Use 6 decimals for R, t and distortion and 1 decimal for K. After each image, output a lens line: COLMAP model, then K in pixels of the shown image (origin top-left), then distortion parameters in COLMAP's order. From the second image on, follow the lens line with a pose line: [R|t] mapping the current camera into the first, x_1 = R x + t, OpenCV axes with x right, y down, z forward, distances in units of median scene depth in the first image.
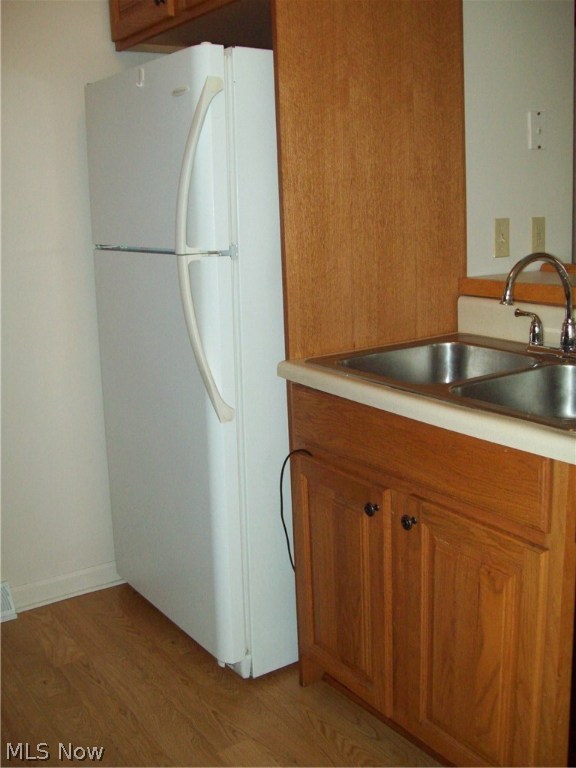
lens RADIAL K [[825.5, 0, 288.0], [0, 825.5, 384.0], [0, 0, 1]] dist [-0.189544, 0.120613]
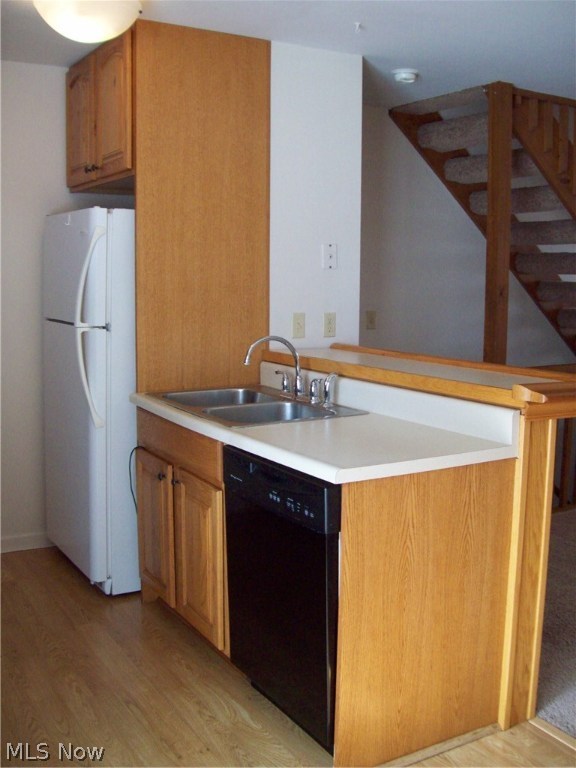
lens RADIAL K [[825.5, 0, 288.0], [0, 825.5, 384.0], [0, 0, 1]] dist [-0.189544, 0.120613]
pose [[0.997196, 0.057264, -0.048179, 0.382219], [-0.061337, 0.994246, -0.087819, 0.080478], [0.042873, 0.090528, 0.994971, -0.644145]]
